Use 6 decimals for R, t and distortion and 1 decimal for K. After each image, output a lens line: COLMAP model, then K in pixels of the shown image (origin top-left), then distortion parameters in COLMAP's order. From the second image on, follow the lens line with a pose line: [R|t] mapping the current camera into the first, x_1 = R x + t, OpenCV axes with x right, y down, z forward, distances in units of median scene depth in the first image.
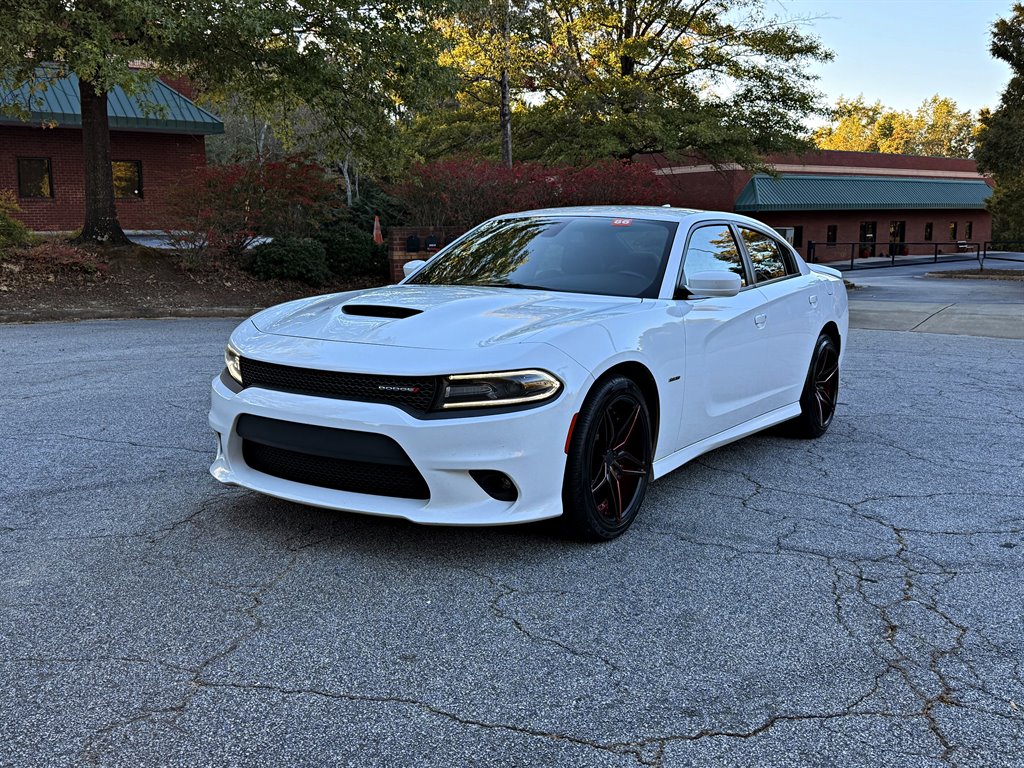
lens RADIAL K [[1005.5, 0, 513.9], [0, 1005.5, 389.6], [0, 0, 1]] dist [0.181800, -0.370325]
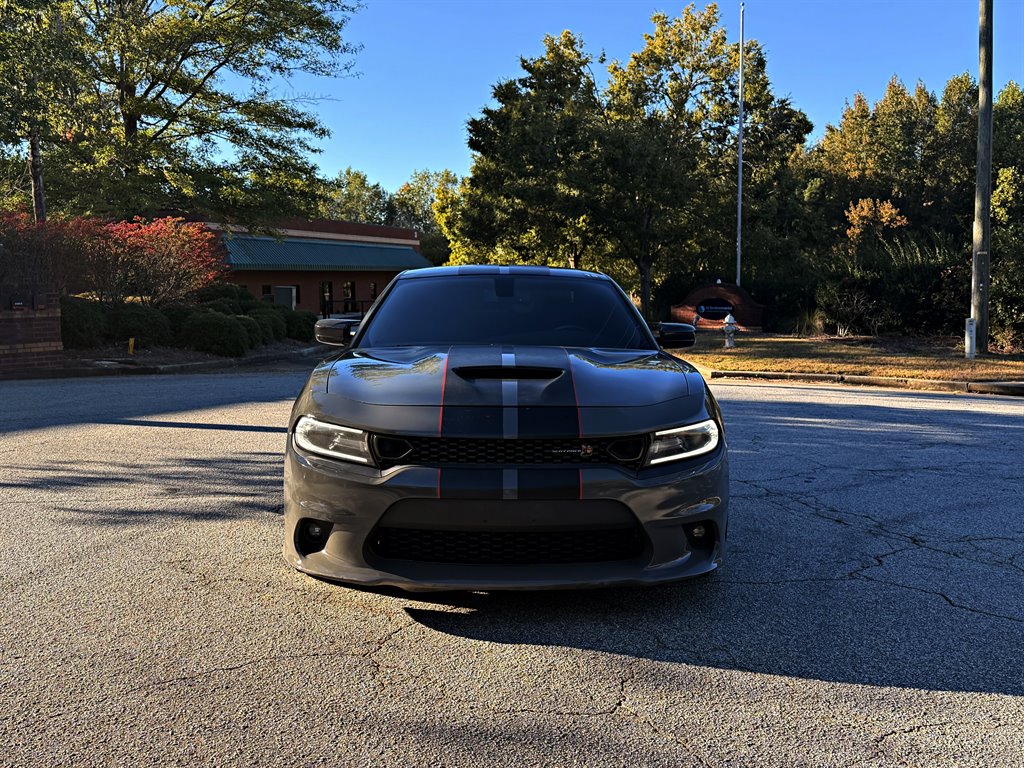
lens RADIAL K [[1003.9, 0, 526.3], [0, 1003.9, 385.1], [0, 0, 1]] dist [0.174332, -0.347552]
pose [[0.842859, -0.054969, 0.535319, -0.110624], [0.086963, 0.995607, -0.034691, 0.002366], [-0.531061, 0.075793, 0.843937, -0.017962]]
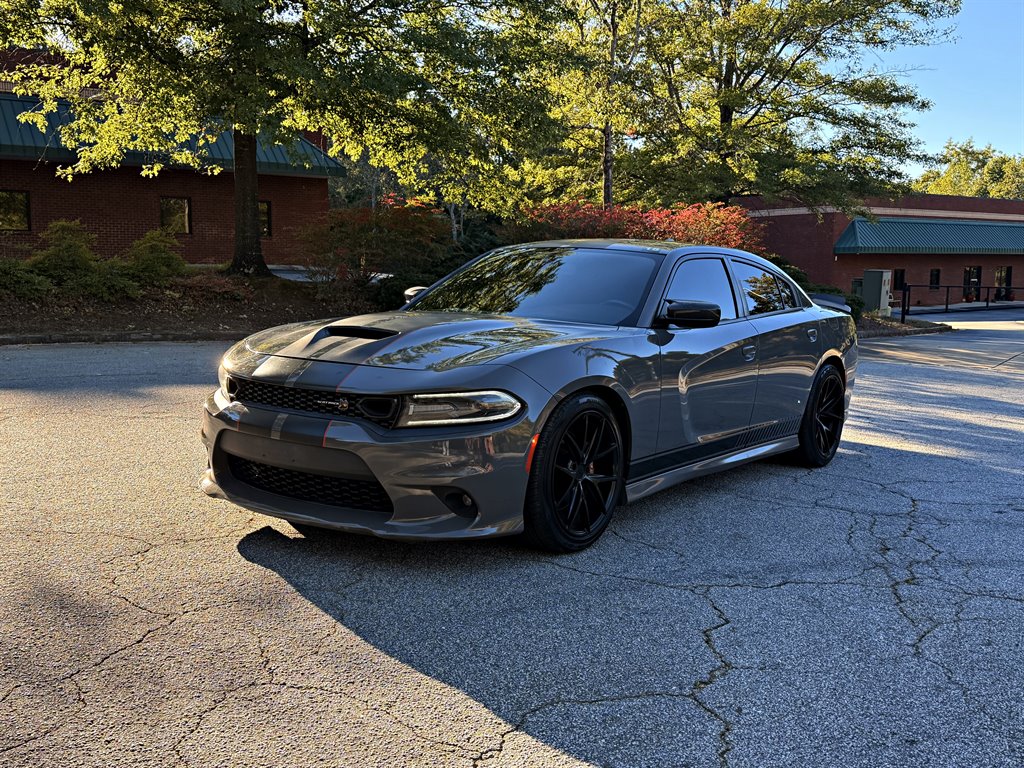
lens RADIAL K [[1005.5, 0, 513.9], [0, 1005.5, 389.6], [0, 0, 1]] dist [0.181800, -0.370325]
pose [[0.995395, 0.025906, -0.092295, -0.001399], [-0.029365, 0.998909, -0.036311, 0.009156], [0.091253, 0.038854, 0.995069, -0.049474]]
